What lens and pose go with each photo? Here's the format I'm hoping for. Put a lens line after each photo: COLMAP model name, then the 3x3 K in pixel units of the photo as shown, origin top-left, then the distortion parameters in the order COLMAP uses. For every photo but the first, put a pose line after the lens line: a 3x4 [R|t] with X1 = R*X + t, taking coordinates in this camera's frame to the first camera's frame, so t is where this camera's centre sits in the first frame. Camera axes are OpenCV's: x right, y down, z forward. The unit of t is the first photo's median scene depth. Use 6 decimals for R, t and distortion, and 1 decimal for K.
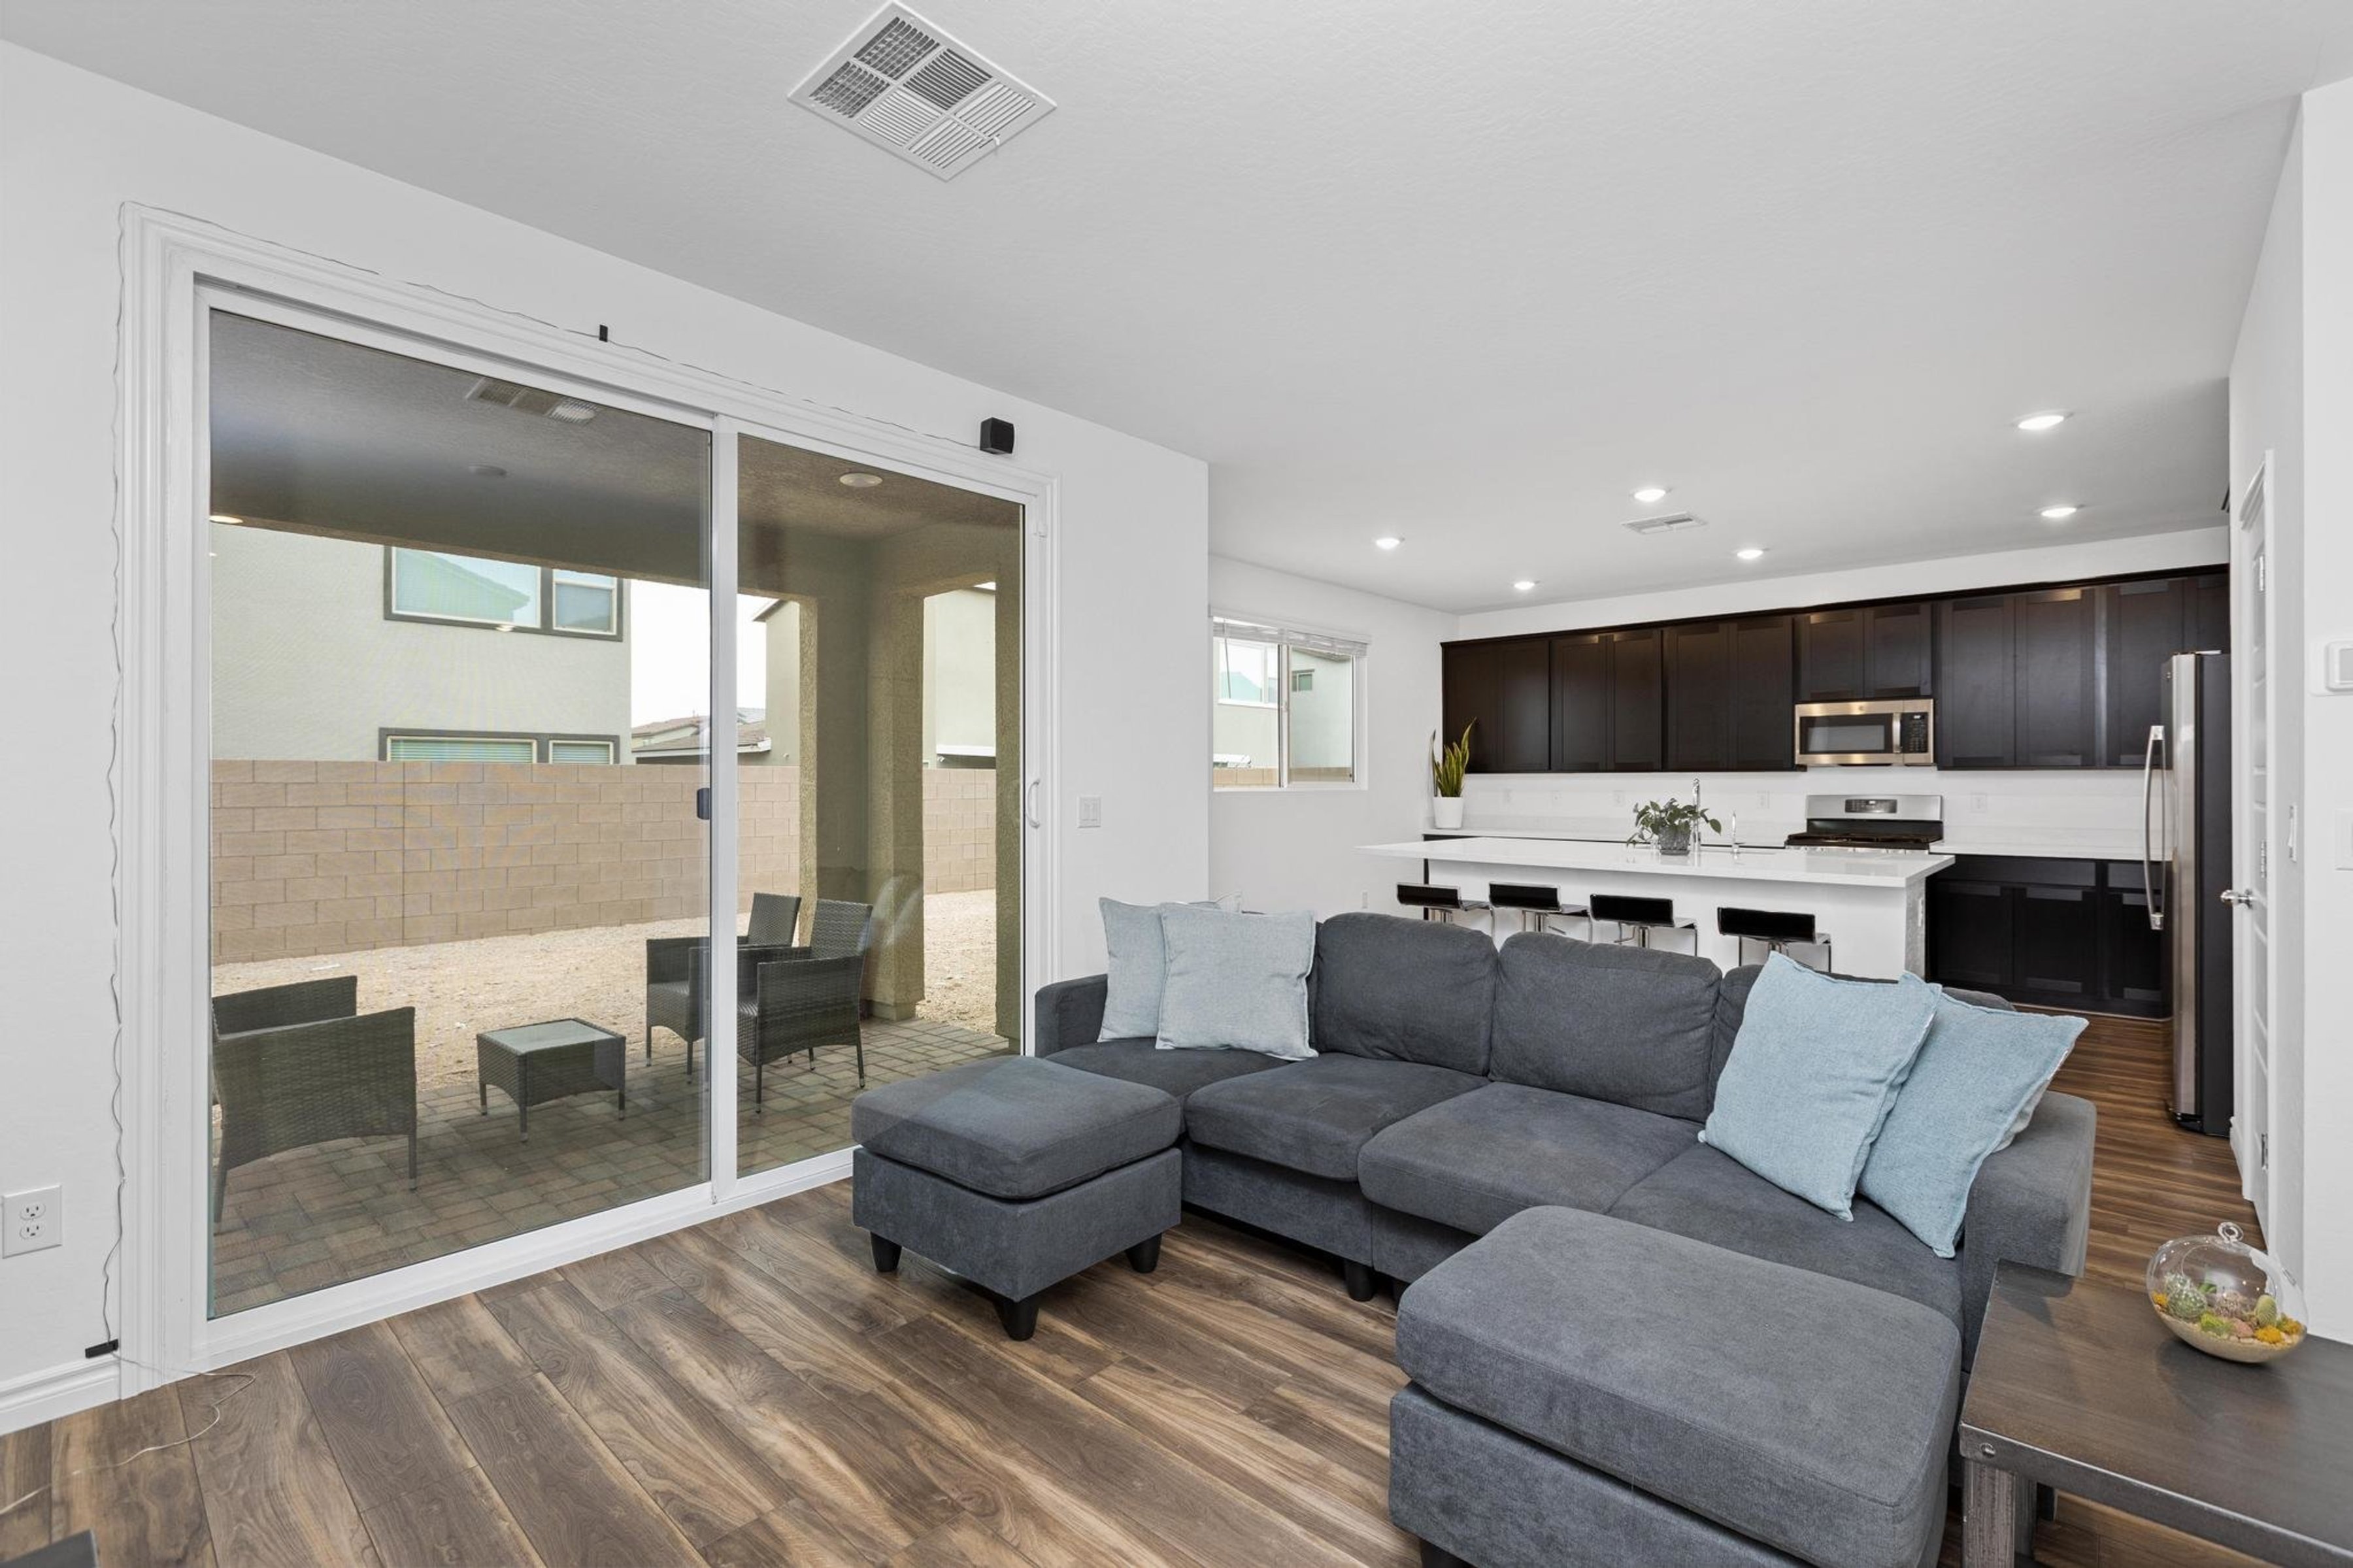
lens RADIAL K [[1039.5, 0, 1174.6], [0, 1039.5, 763.9], [0, 0, 1]] dist [-0.001177, -0.000299]
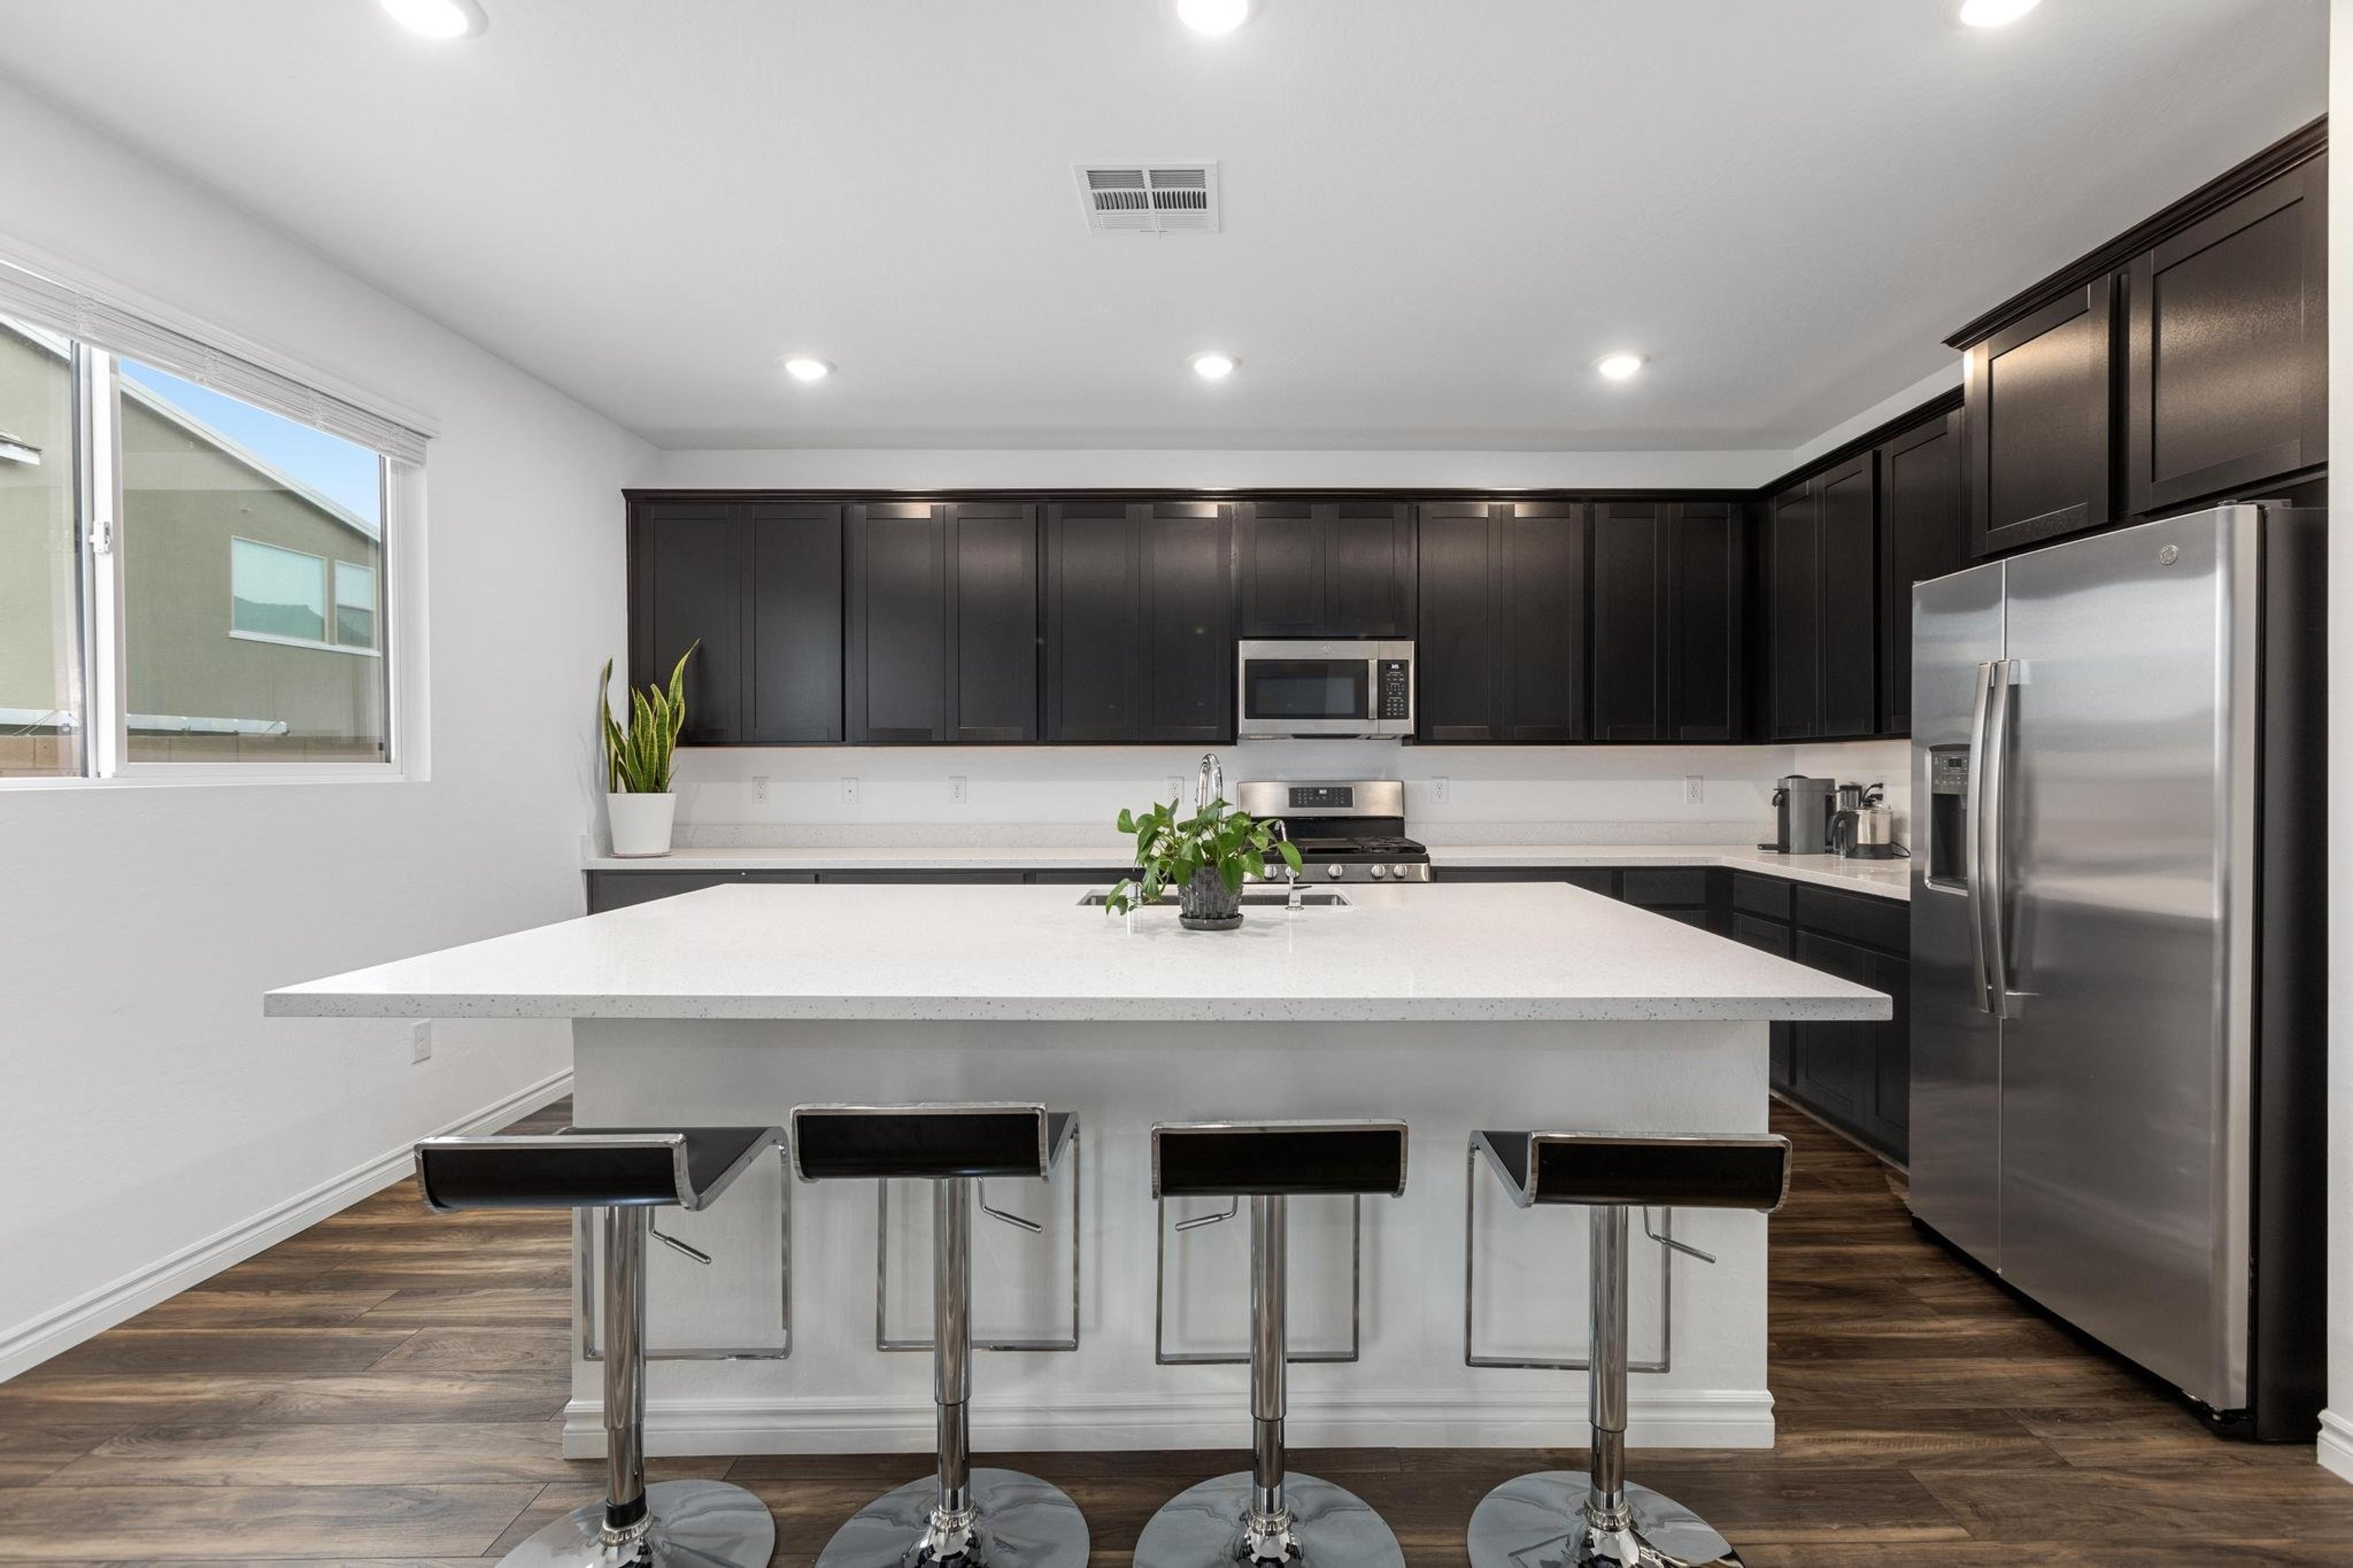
lens RADIAL K [[1083.2, 0, 1225.5], [0, 1083.2, 789.2], [0, 0, 1]] dist [-0.001407, -0.000456]
pose [[0.730587, -0.017241, 0.682602, 0.143027], [-0.009862, 0.999310, 0.035795, 0.010580], [-0.682748, -0.032883, 0.729913, 0.541211]]
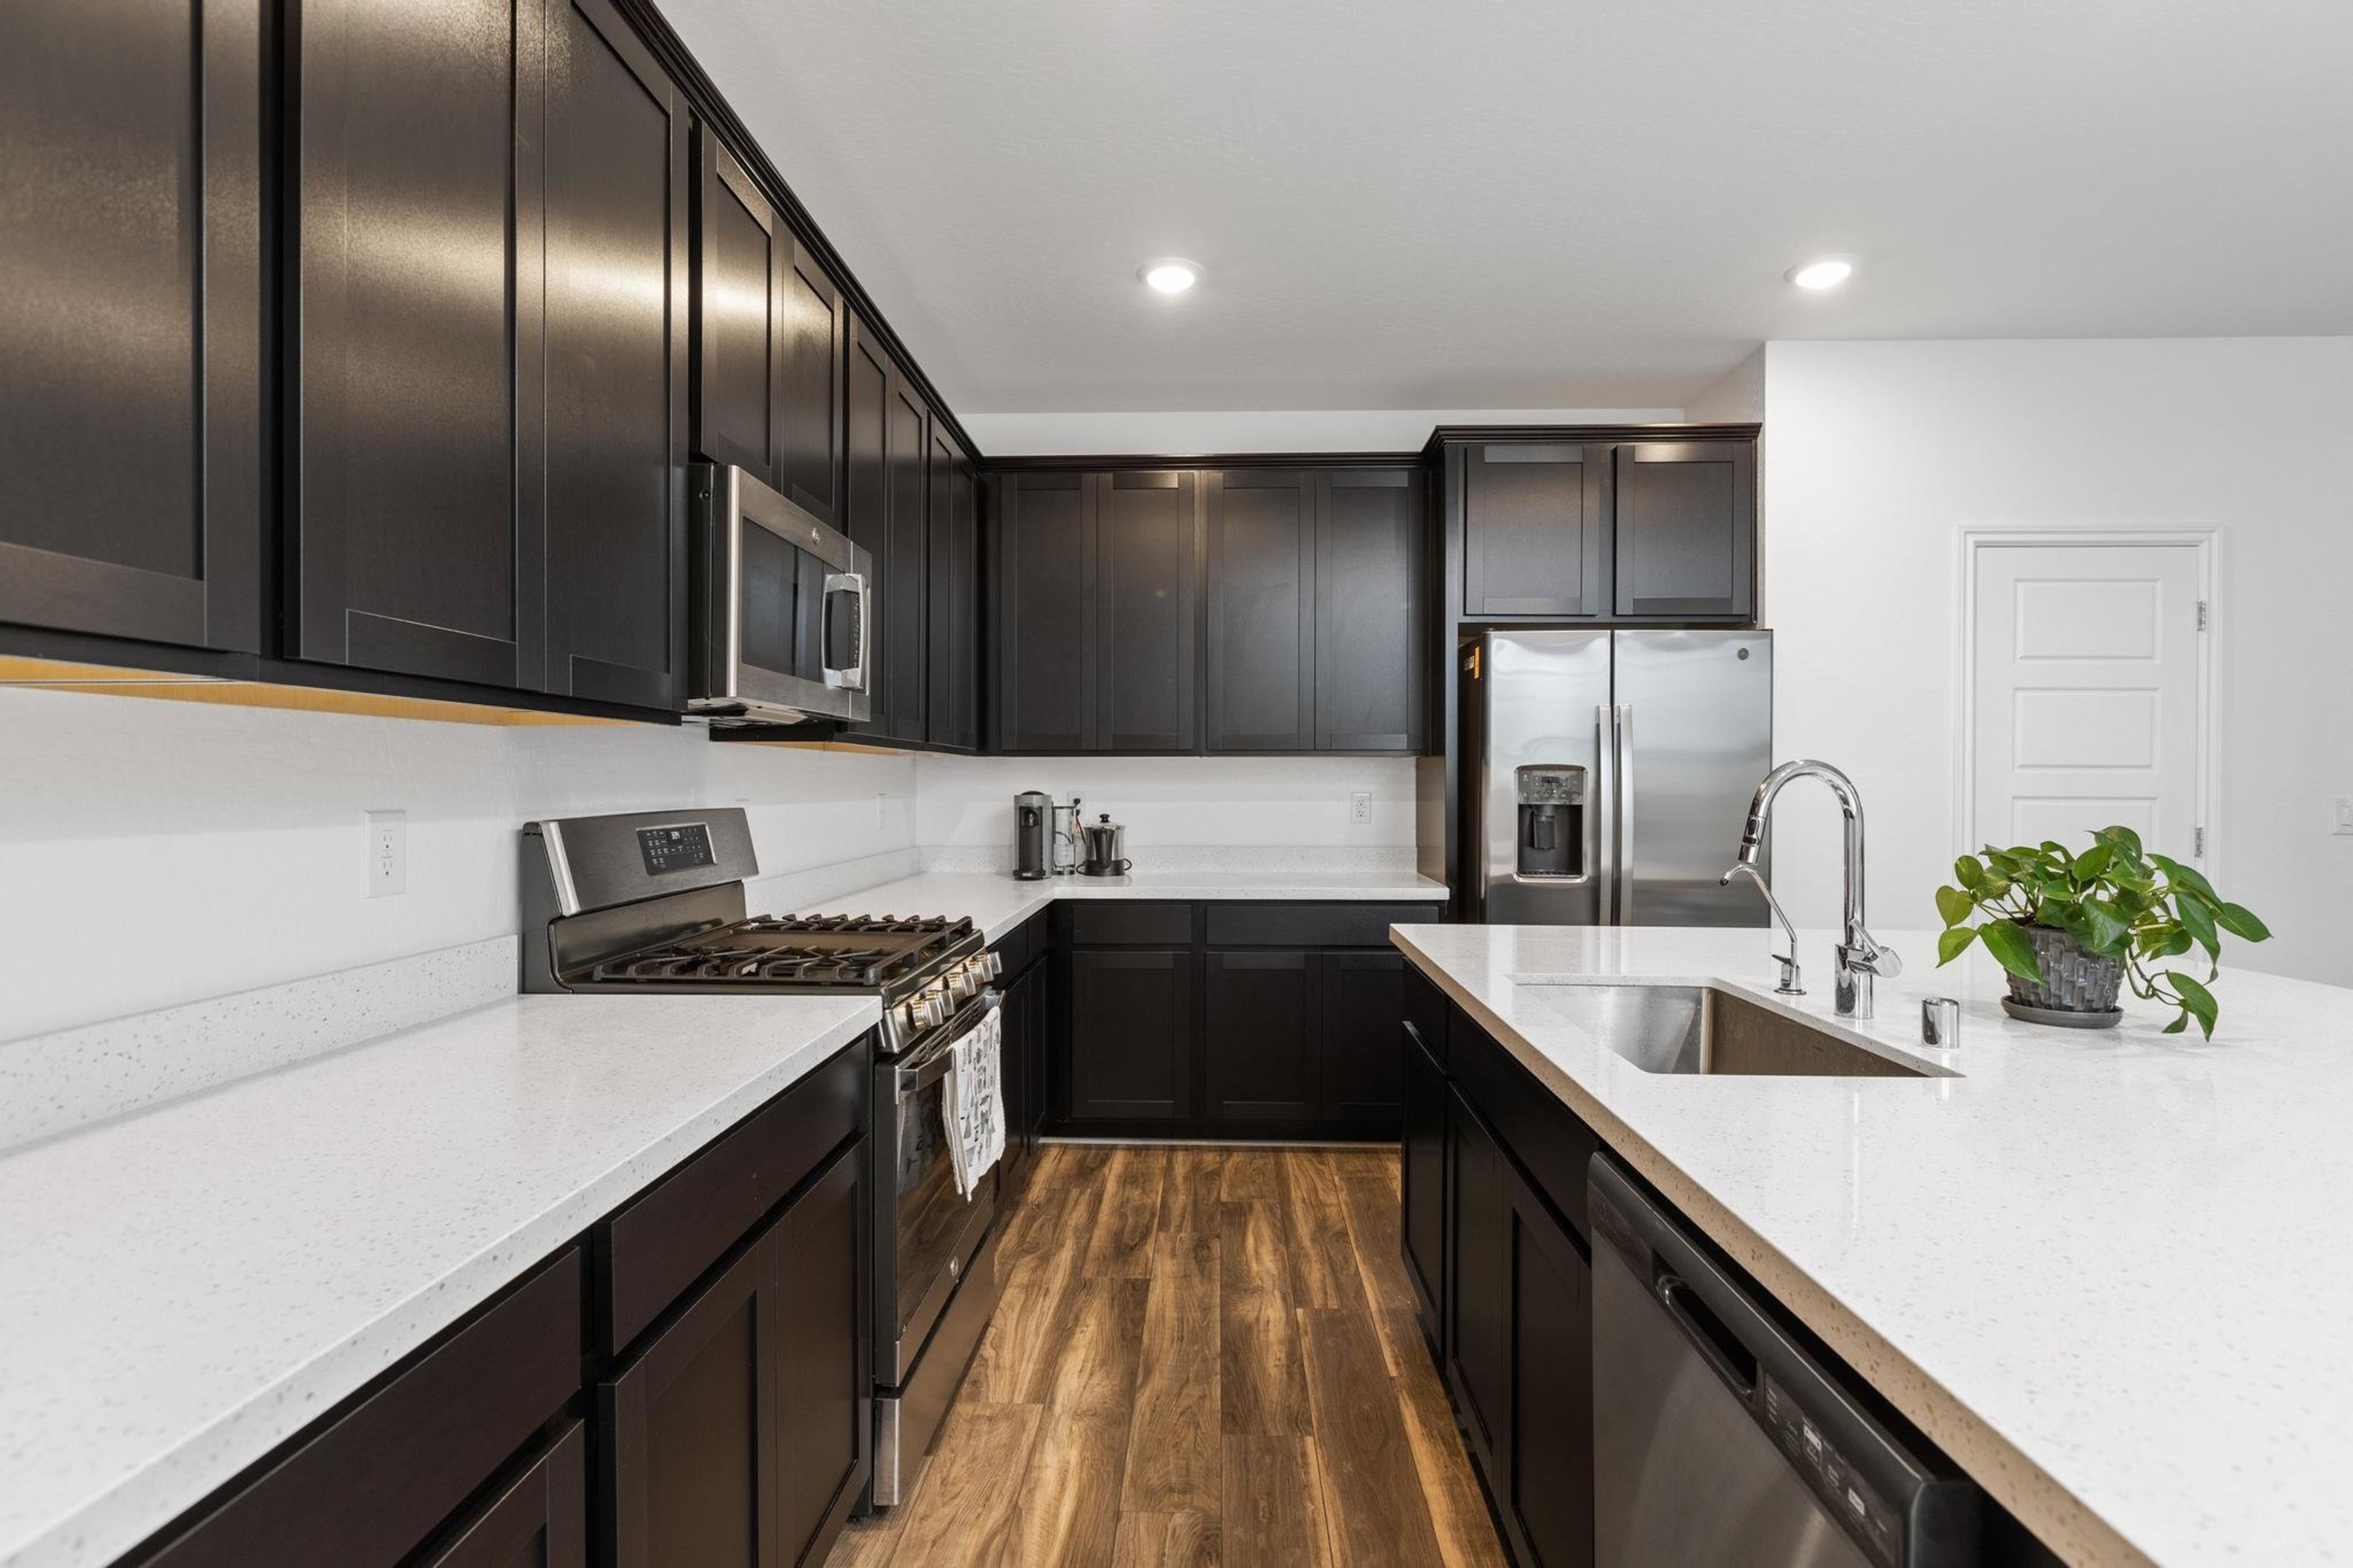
lens RADIAL K [[1127.4, 0, 1184.0], [0, 1127.4, 782.0], [0, 0, 1]] dist [0.000001, -0.000090]
pose [[-0.644667, -0.004160, 0.764452, 0.327131], [-0.018924, 0.999766, -0.010518, 0.022481], [-0.764229, -0.021247, -0.644595, 1.138080]]
